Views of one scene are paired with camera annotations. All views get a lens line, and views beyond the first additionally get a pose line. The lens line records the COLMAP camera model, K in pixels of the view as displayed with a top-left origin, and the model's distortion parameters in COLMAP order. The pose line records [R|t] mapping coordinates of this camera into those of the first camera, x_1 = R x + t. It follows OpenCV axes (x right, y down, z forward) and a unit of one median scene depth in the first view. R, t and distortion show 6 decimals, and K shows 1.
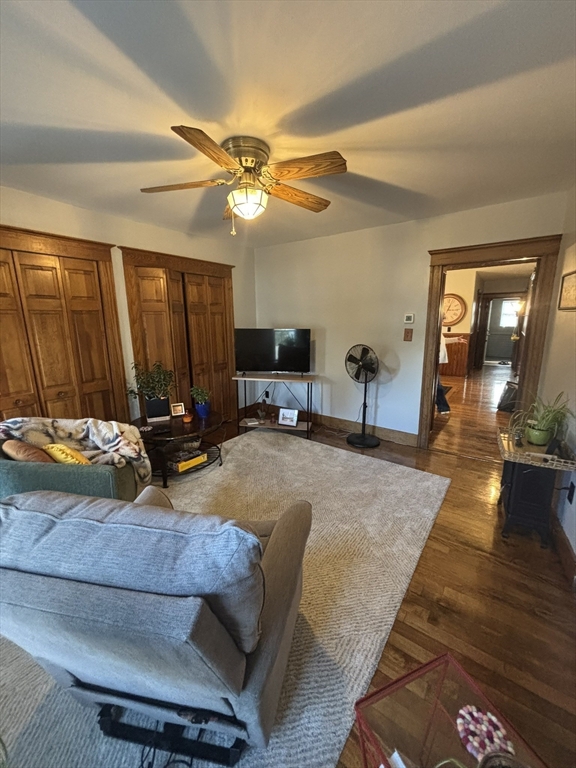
lens RADIAL K [[307.9, 0, 292.3], [0, 307.9, 383.0], [0, 0, 1]] dist [-0.002467, -0.000358]
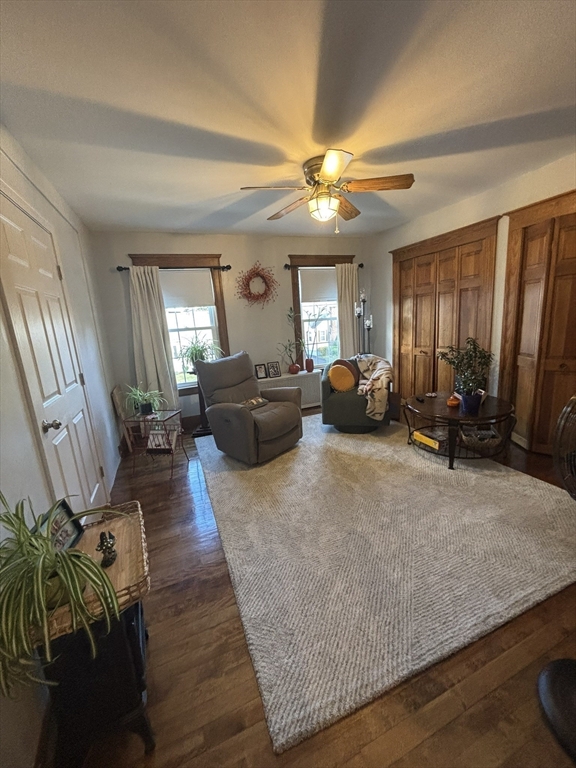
lens RADIAL K [[307.9, 0, 292.3], [0, 307.9, 383.0], [0, 0, 1]] dist [-0.002467, -0.000358]
pose [[-0.527439, 0.218822, -0.820929, 0.685046], [-0.102089, 0.942937, 0.316935, -0.189810], [0.843437, 0.250972, -0.475002, 1.043018]]
